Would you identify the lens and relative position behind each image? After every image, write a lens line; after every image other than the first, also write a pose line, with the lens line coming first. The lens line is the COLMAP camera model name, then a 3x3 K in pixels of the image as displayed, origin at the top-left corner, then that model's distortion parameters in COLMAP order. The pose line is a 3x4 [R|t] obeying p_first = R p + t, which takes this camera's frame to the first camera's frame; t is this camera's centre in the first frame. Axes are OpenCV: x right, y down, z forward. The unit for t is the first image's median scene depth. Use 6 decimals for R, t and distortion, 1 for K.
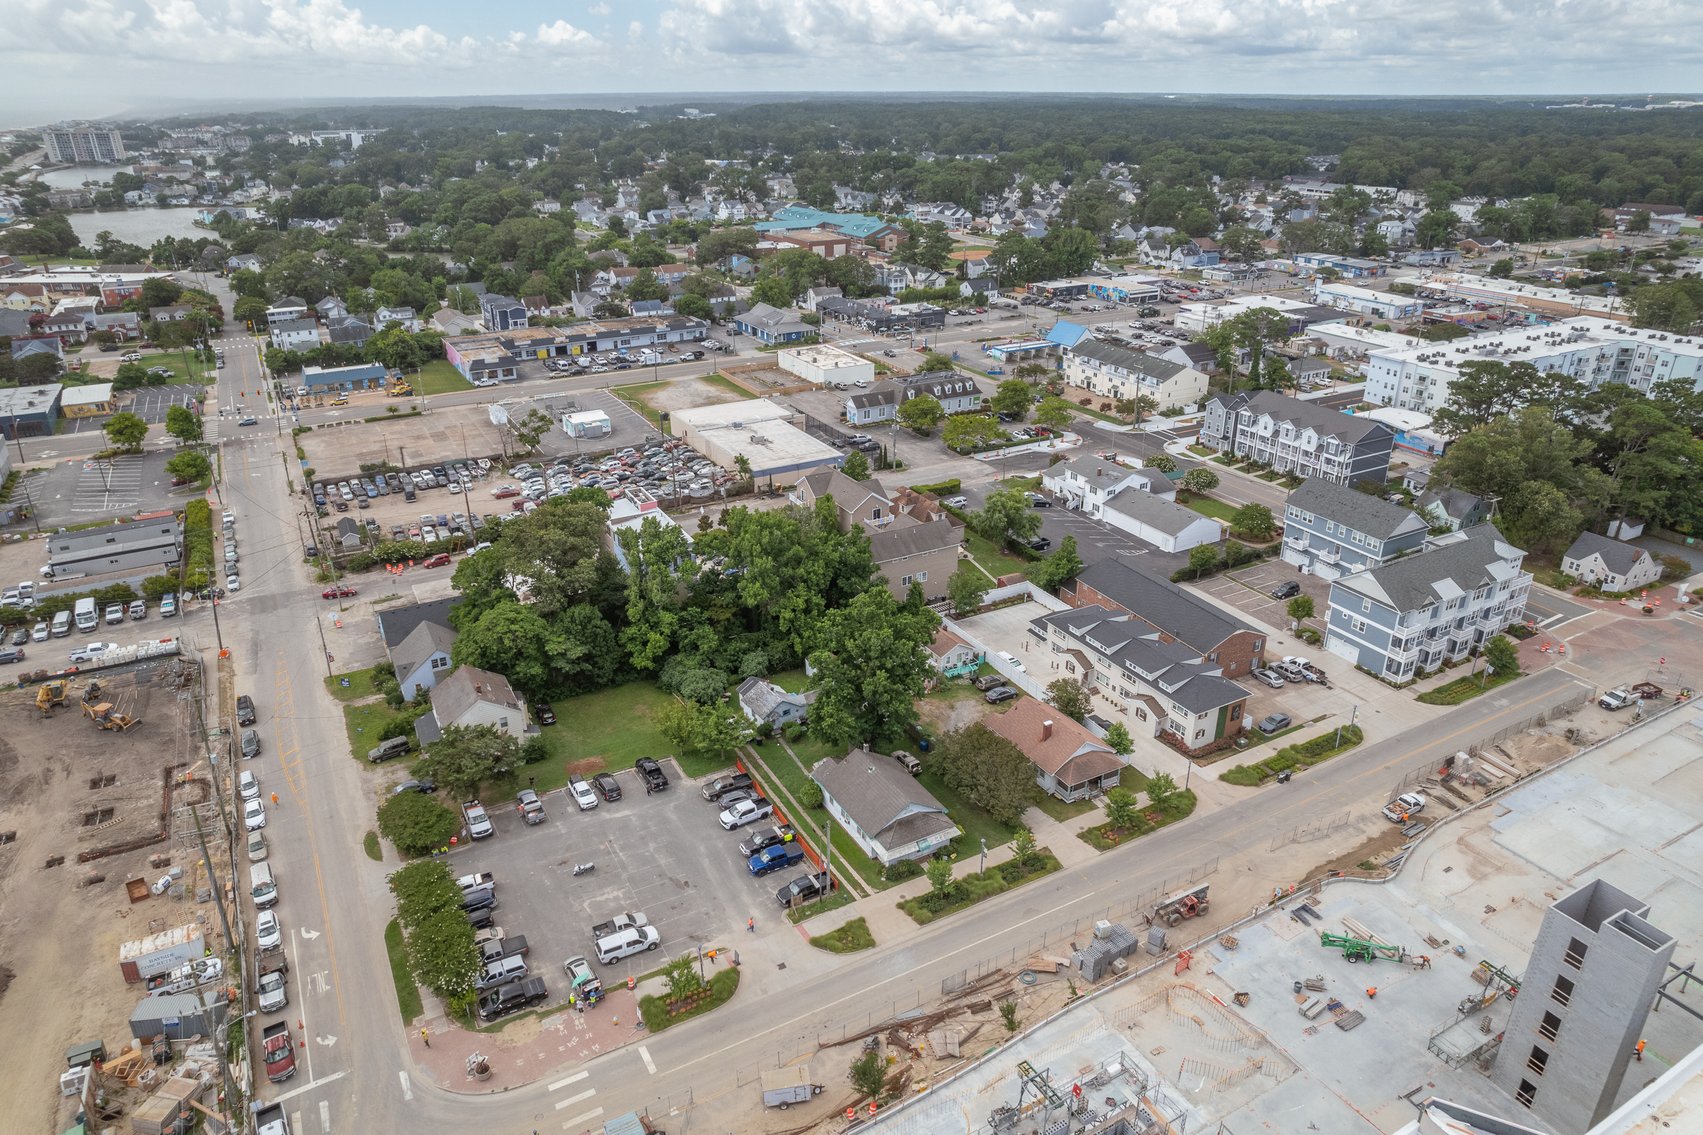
lens RADIAL K [[1089.9, 0, 853.2], [0, 1089.9, 564.5], [0, 0, 1]] dist [-0.071311, 0.065483]
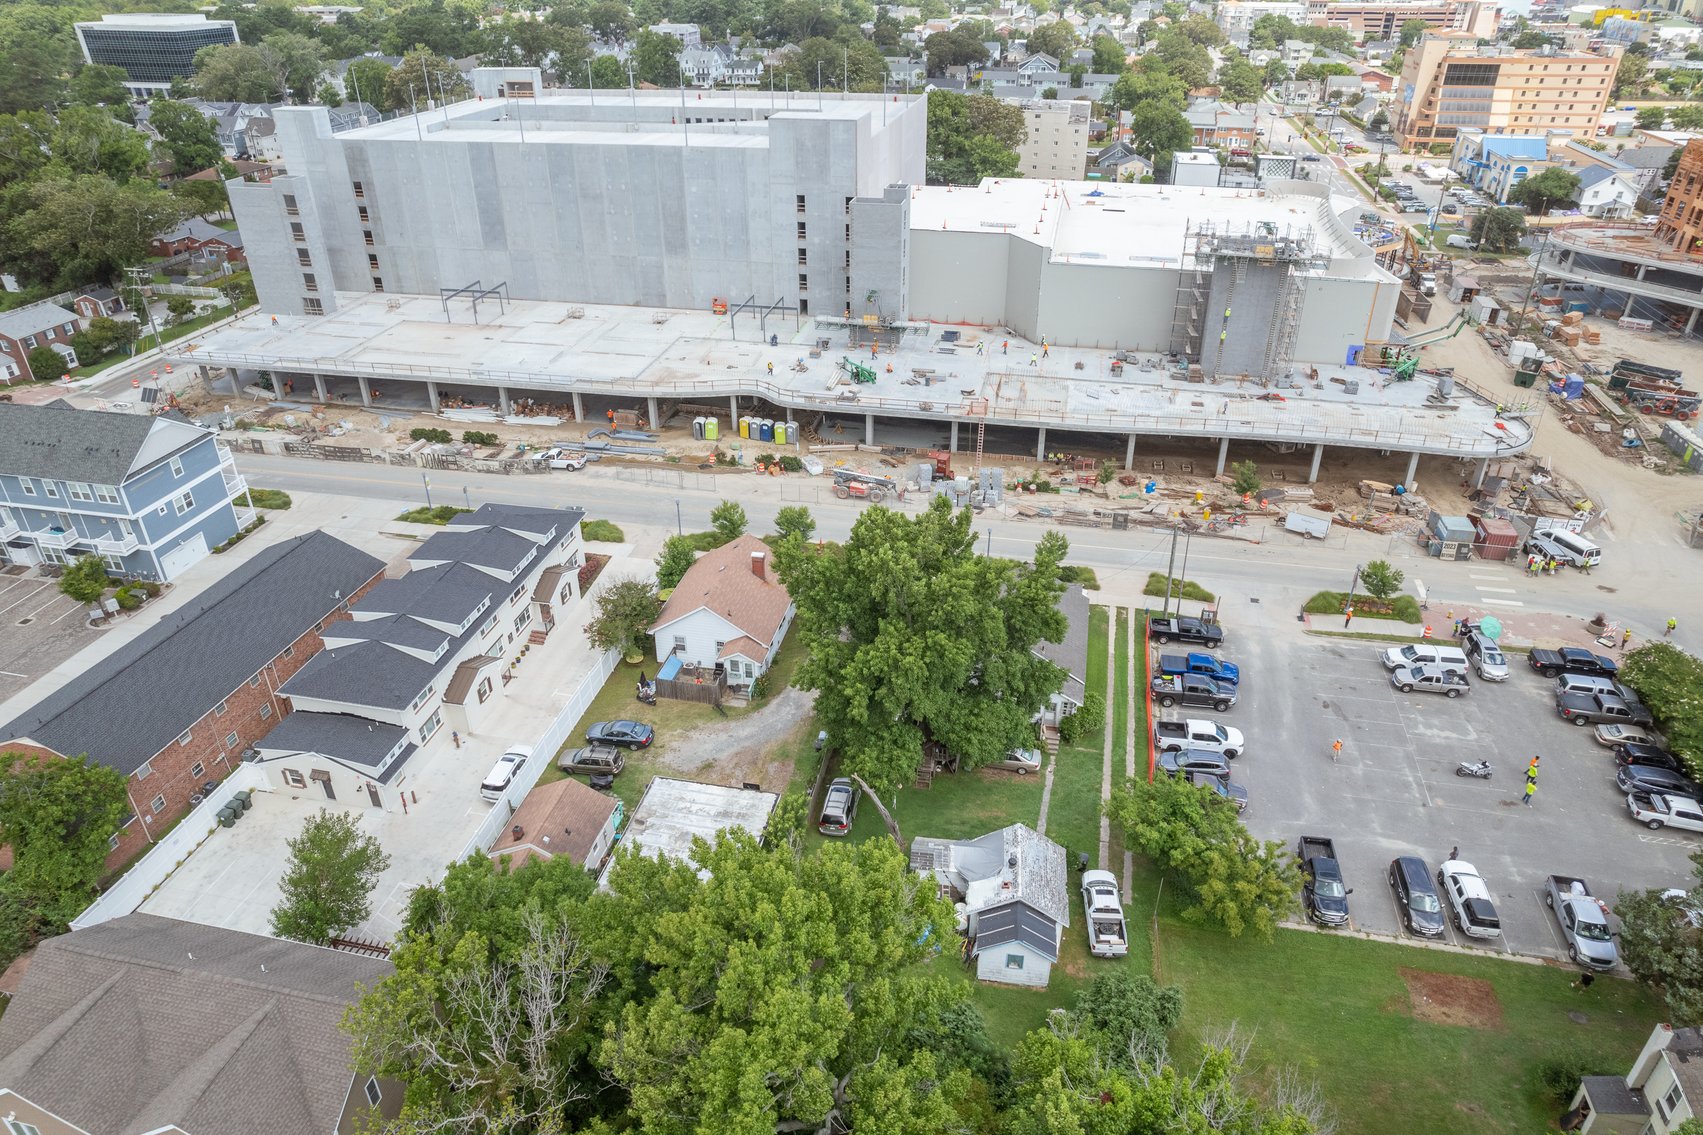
lens RADIAL K [[1089.9, 0, 853.2], [0, 1089.9, 564.5], [0, 0, 1]] dist [-0.071311, 0.065483]
pose [[-0.751554, -0.325758, 0.573628, -0.233256], [0.272337, 0.638788, 0.719571, -0.292117], [-0.600832, 0.697016, -0.391368, 1.093663]]
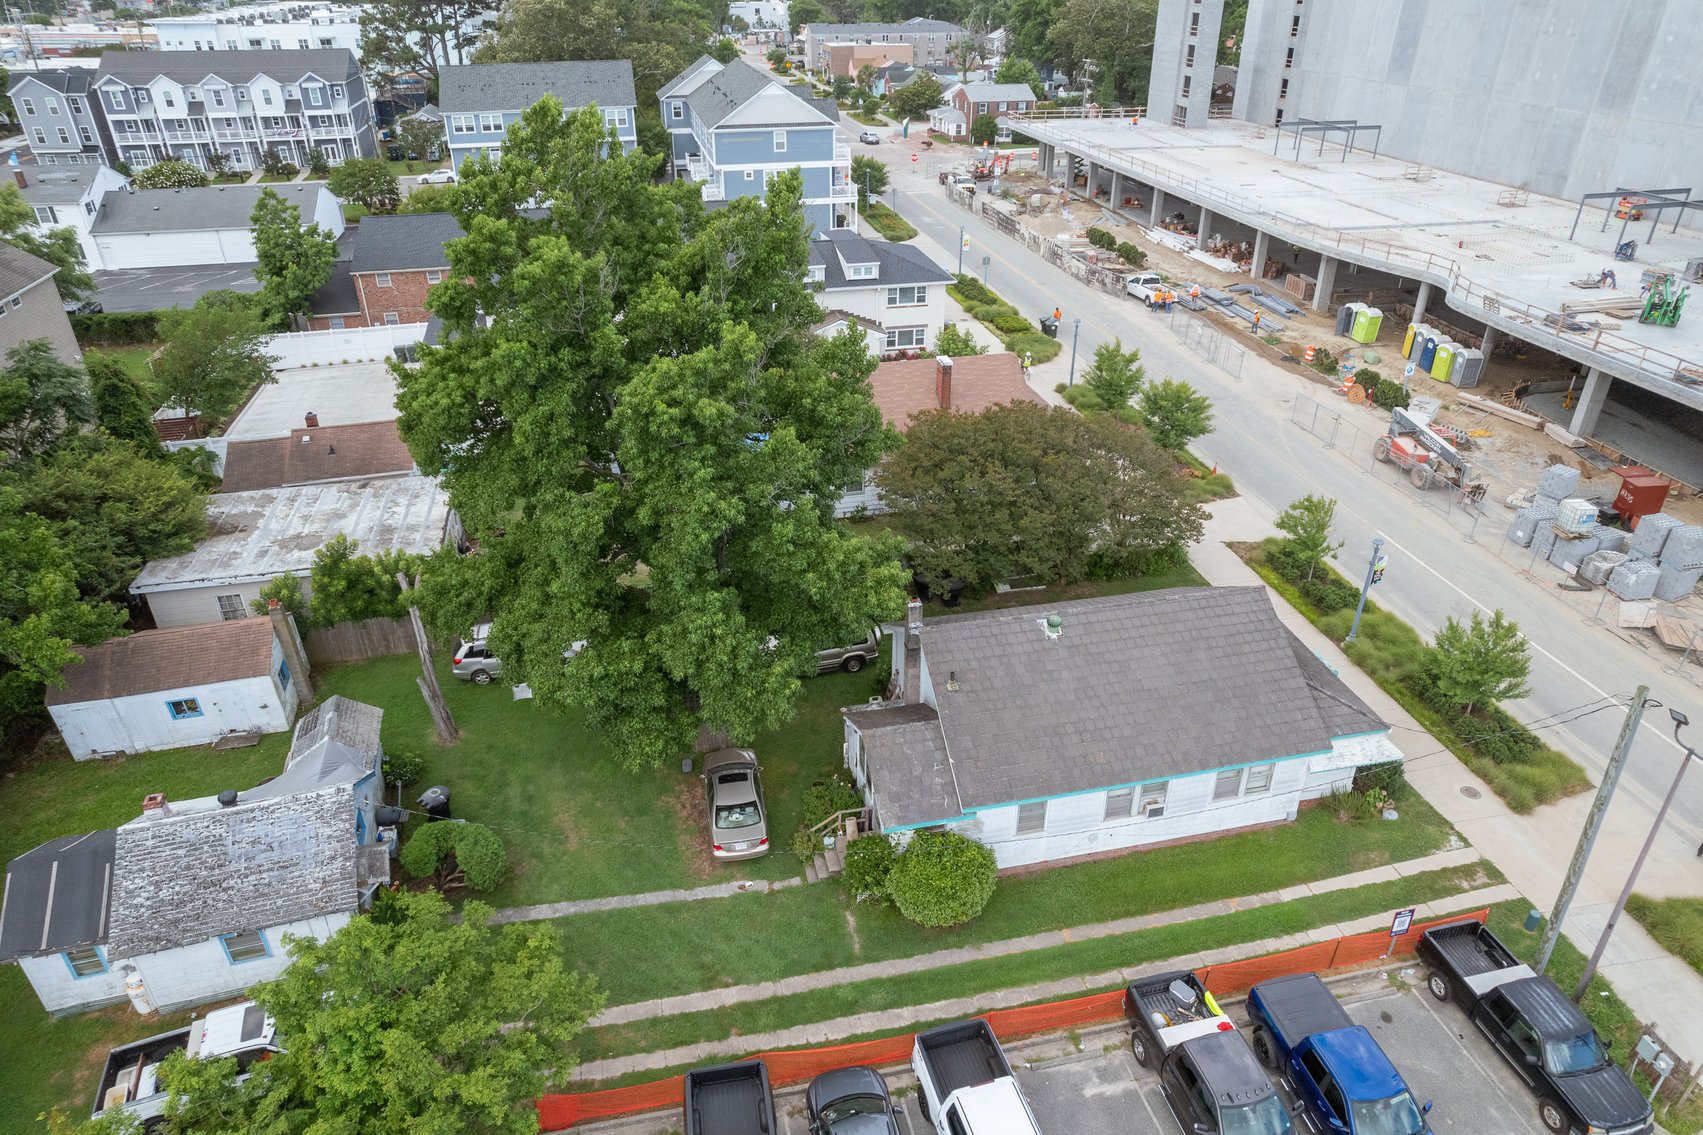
lens RADIAL K [[1089.9, 0, 853.2], [0, 1089.9, 564.5], [0, 0, 1]] dist [-0.071311, 0.065483]
pose [[0.287107, -0.470332, 0.834480, -0.186450], [0.387980, 0.853599, 0.347622, 0.048713], [-0.875809, 0.223957, 0.427554, 0.769843]]
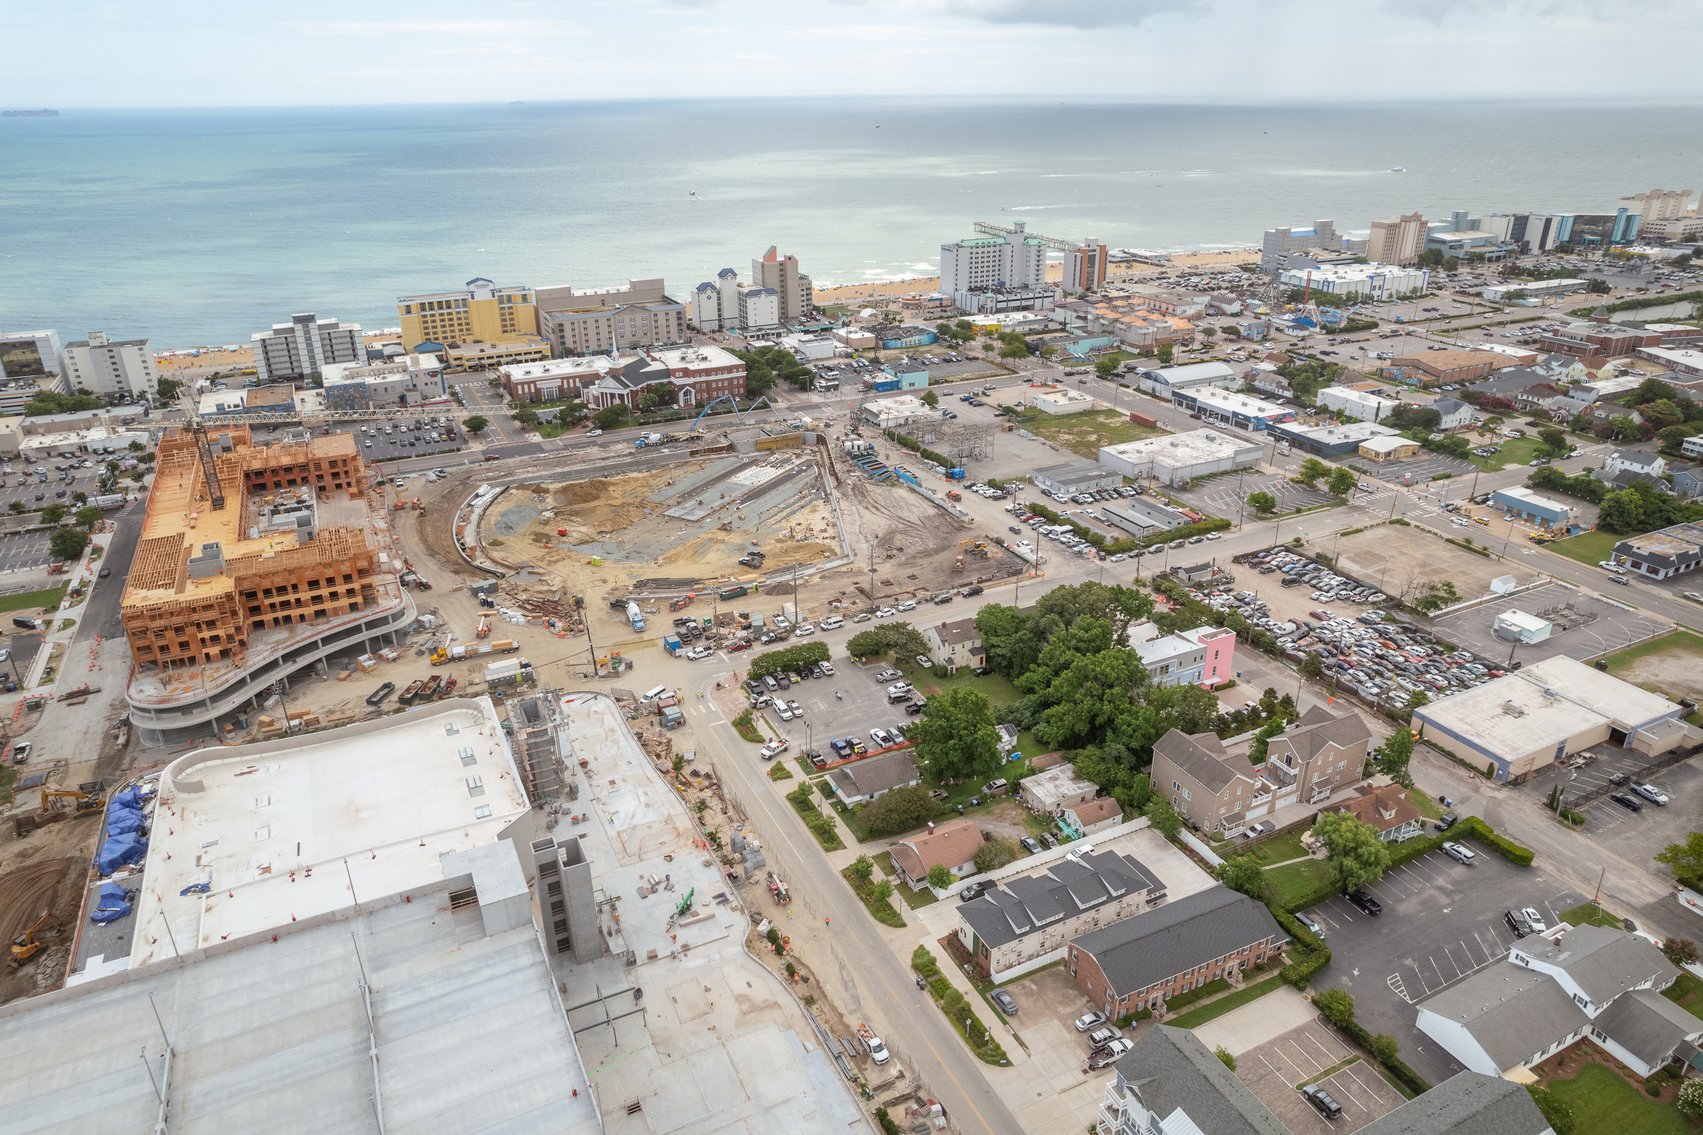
lens RADIAL K [[1089.9, 0, 853.2], [0, 1089.9, 564.5], [0, 0, 1]] dist [-0.071311, 0.065483]
pose [[-0.050003, 0.406603, -0.912235, 1.178885], [-0.396533, 0.830221, 0.391783, -0.571768], [0.916658, 0.381322, 0.119718, 0.538856]]
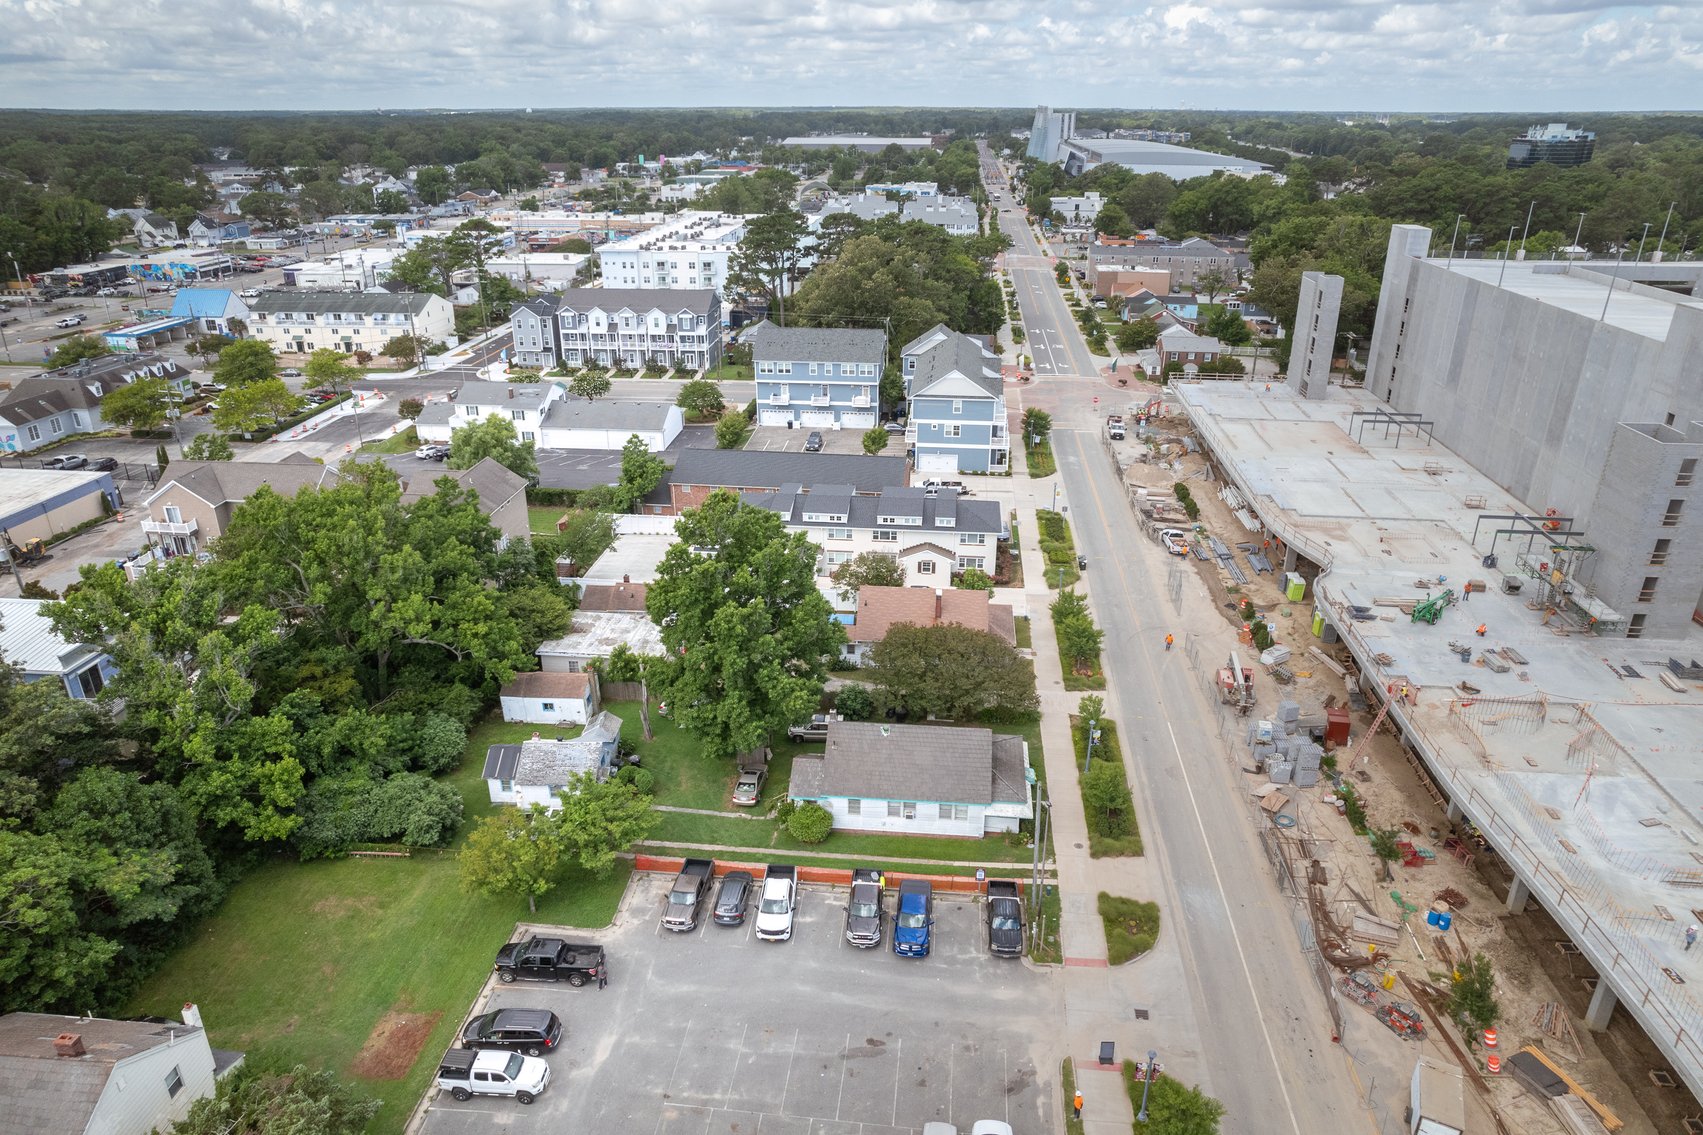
lens RADIAL K [[1089.9, 0, 853.2], [0, 1089.9, 564.5], [0, 0, 1]] dist [-0.071311, 0.065483]
pose [[0.572079, -0.319937, 0.755226, -0.375894], [0.330054, 0.932740, 0.145123, -0.002754], [-0.750859, 0.166244, 0.639197, 0.489047]]
